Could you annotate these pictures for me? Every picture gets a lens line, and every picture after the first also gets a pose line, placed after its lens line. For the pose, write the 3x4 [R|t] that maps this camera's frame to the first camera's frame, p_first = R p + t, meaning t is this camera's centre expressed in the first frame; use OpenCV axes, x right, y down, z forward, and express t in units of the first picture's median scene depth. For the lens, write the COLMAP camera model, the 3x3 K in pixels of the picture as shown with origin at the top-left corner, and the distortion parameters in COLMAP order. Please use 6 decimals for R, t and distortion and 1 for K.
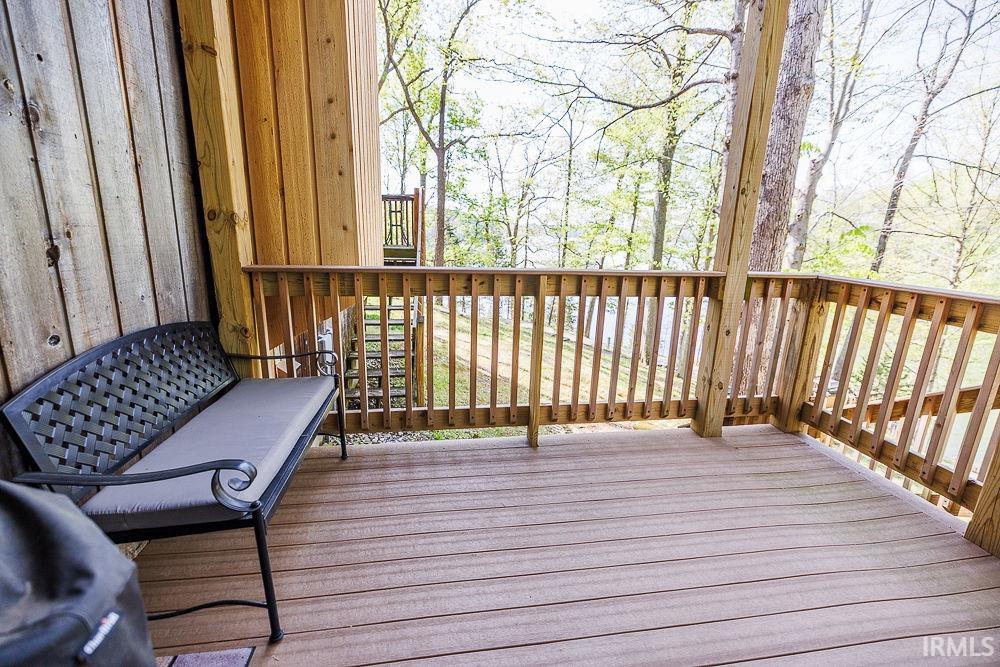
lens RADIAL K [[415.3, 0, 502.0], [0, 415.3, 327.0], [0, 0, 1]] dist [0.001597, 0.000123]
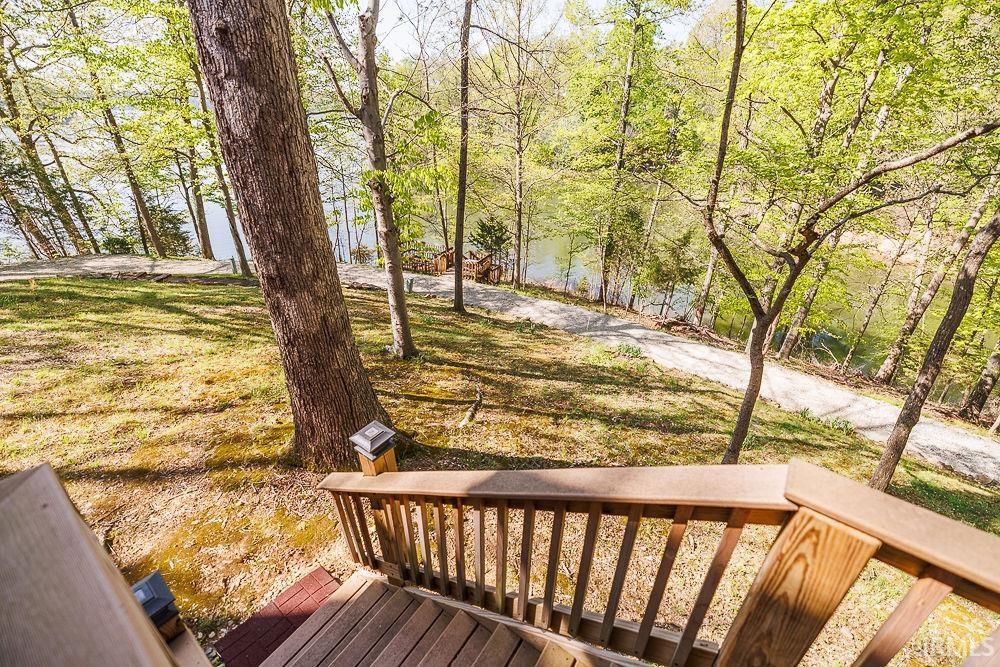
lens RADIAL K [[415.3, 0, 502.0], [0, 415.3, 327.0], [0, 0, 1]] dist [0.001597, 0.000123]
pose [[0.711346, -0.342528, 0.613728, 0.092007], [0.165068, 0.930203, 0.327833, -0.027115], [-0.683184, -0.131896, 0.718236, 0.069047]]
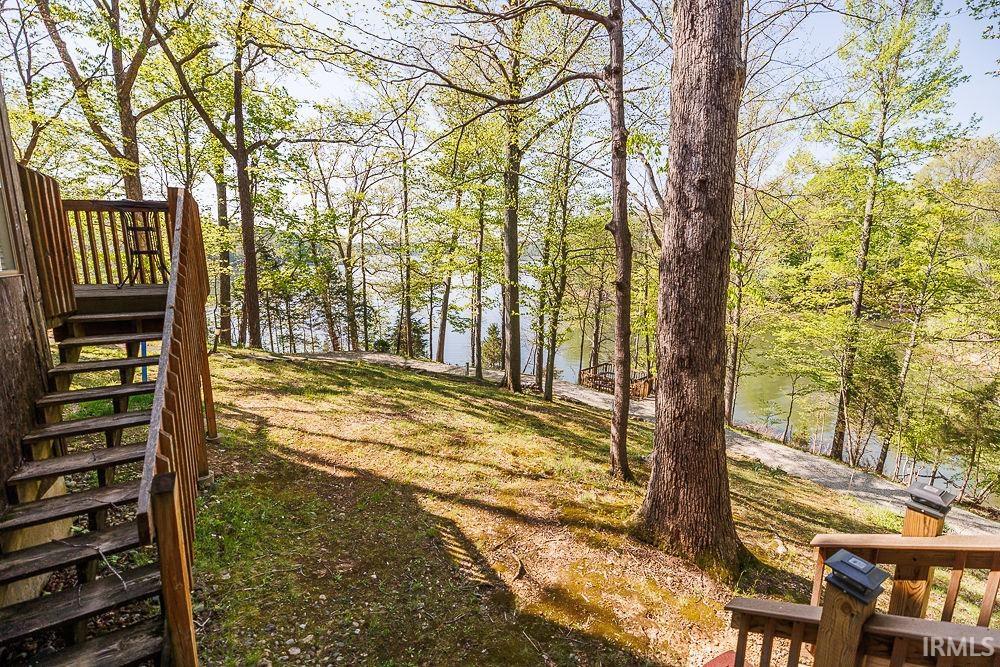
lens RADIAL K [[415.3, 0, 502.0], [0, 415.3, 327.0], [0, 0, 1]] dist [0.001597, 0.000123]
pose [[0.926840, -0.089142, 0.364722, -0.004065], [0.103929, 0.994362, -0.021072, -0.026025], [-0.360787, 0.057436, 0.930878, 0.095030]]
